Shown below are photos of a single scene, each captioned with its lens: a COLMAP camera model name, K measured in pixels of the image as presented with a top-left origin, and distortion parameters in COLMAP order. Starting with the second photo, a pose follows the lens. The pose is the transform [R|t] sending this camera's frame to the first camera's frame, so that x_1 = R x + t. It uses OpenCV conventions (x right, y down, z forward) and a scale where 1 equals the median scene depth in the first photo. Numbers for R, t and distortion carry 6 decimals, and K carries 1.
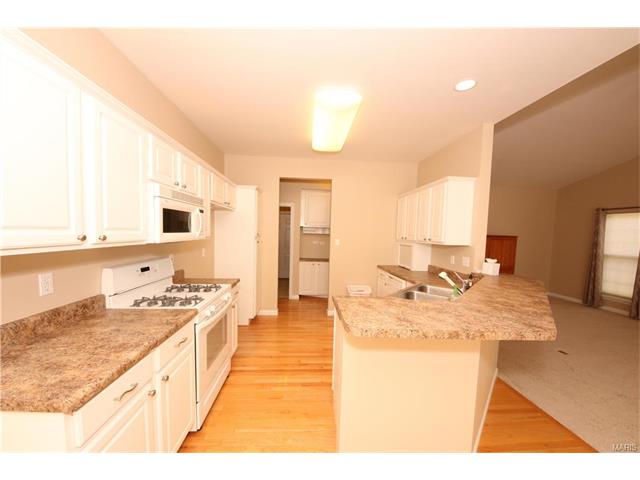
lens RADIAL K [[231.9, 0, 317.0], [0, 231.9, 246.5], [0, 0, 1]] dist [-0.003916, -0.006326]
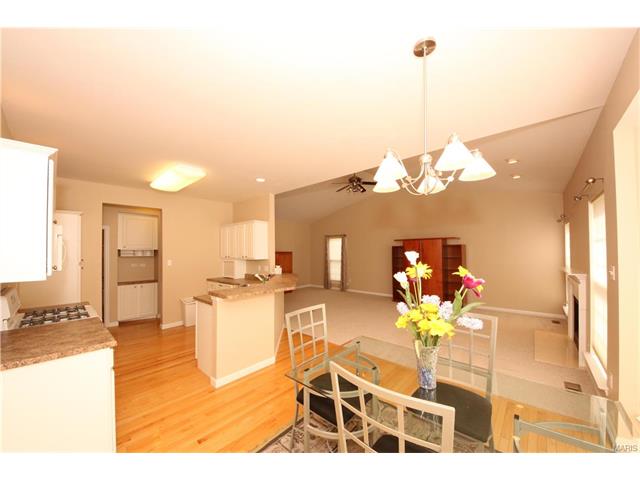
lens RADIAL K [[231.9, 0, 315.6], [0, 231.9, 246.7], [0, 0, 1]] dist [-0.003916, -0.006326]
pose [[0.705362, -0.018718, 0.708600, -0.226230], [0.072864, 0.996271, -0.046214, 0.007757], [-0.705093, 0.084229, 0.704095, -0.350057]]
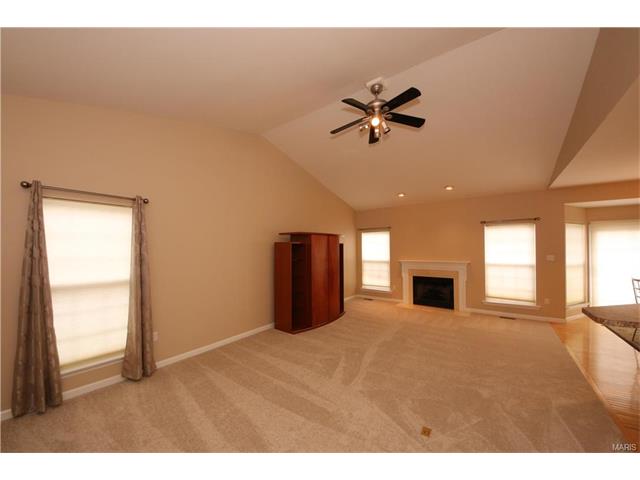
lens RADIAL K [[231.9, 0, 317.6], [0, 231.9, 249.7], [0, 0, 1]] dist [-0.003916, -0.006326]
pose [[-0.765146, -0.026427, 0.643314, 0.683970], [0.022849, 0.997414, 0.068148, -0.072996], [-0.643451, 0.066842, -0.762563, 1.228389]]
